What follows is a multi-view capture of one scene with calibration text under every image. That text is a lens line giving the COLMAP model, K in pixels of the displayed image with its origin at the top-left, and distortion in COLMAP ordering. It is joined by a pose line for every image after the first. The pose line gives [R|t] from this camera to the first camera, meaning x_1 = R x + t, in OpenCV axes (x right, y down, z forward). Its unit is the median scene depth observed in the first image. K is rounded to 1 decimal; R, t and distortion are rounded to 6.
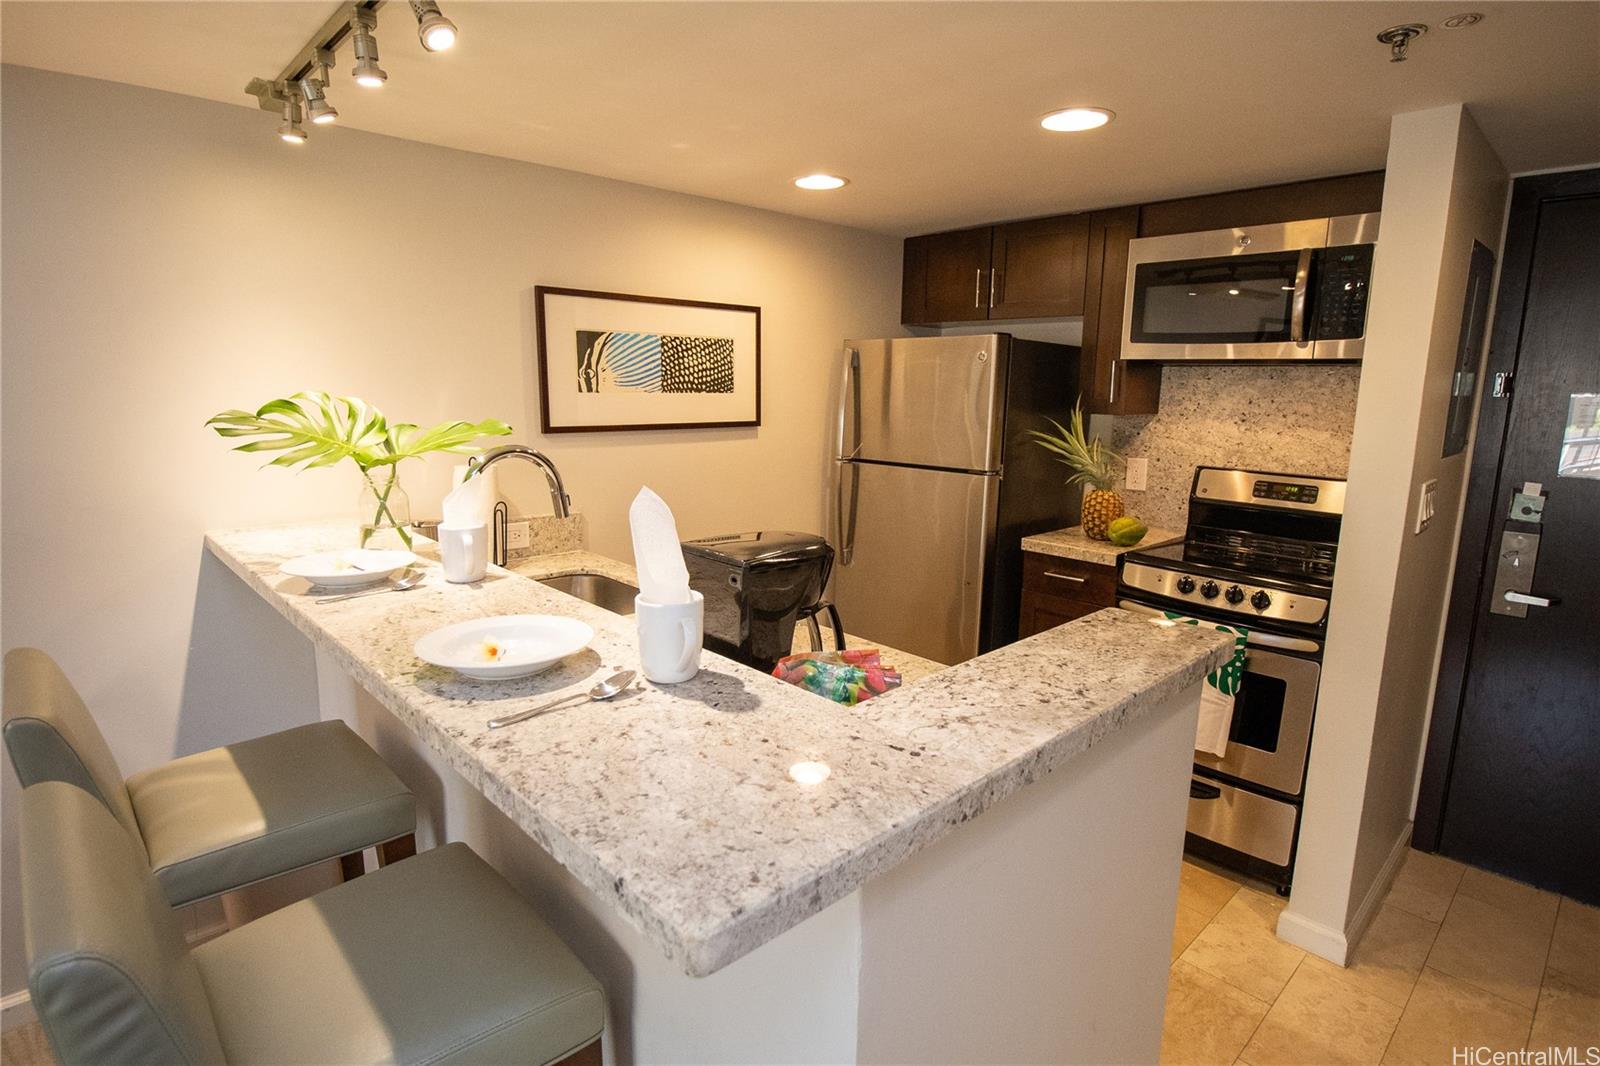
lens RADIAL K [[835.7, 0, 800.0], [0, 835.7, 533.0], [0, 0, 1]] dist [-0.001977, -0.000455]
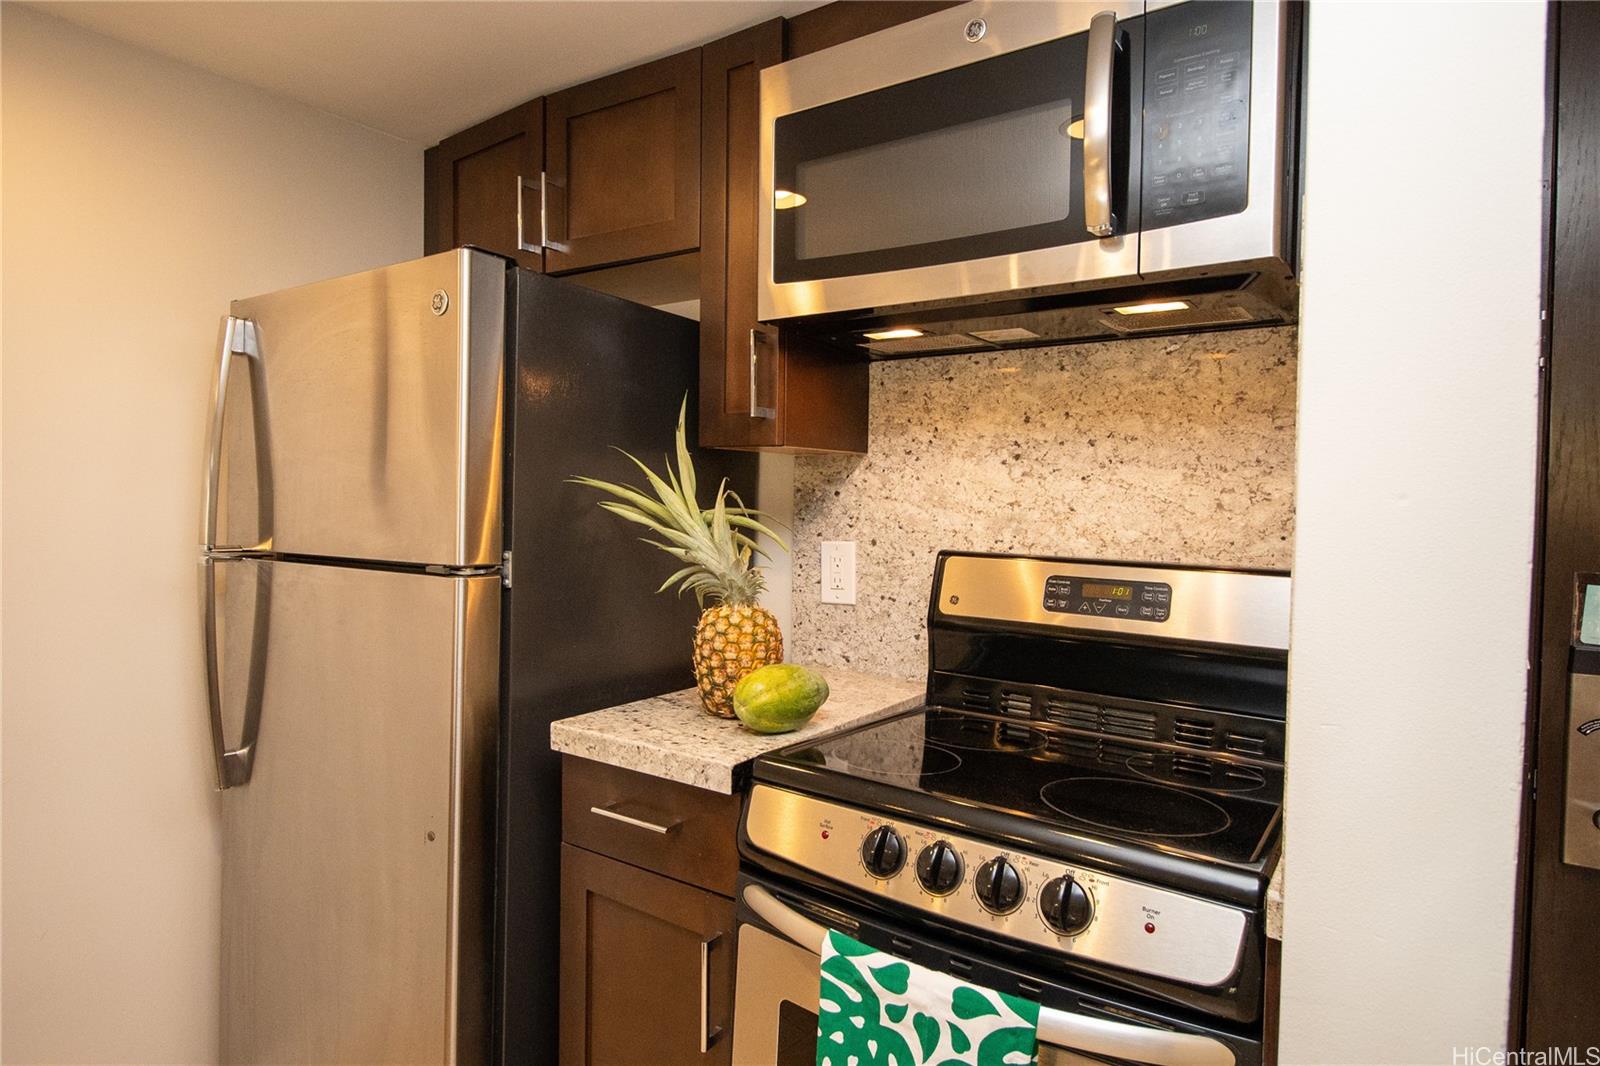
lens RADIAL K [[925.1, 0, 800.0], [0, 925.1, 533.0], [0, 0, 1]] dist [0.000416, -0.000182]
pose [[0.979012, -0.010069, 0.203553, 0.299360], [0.038016, 0.990271, -0.133858, -0.021702], [-0.200225, 0.138787, 0.969870, 0.511482]]
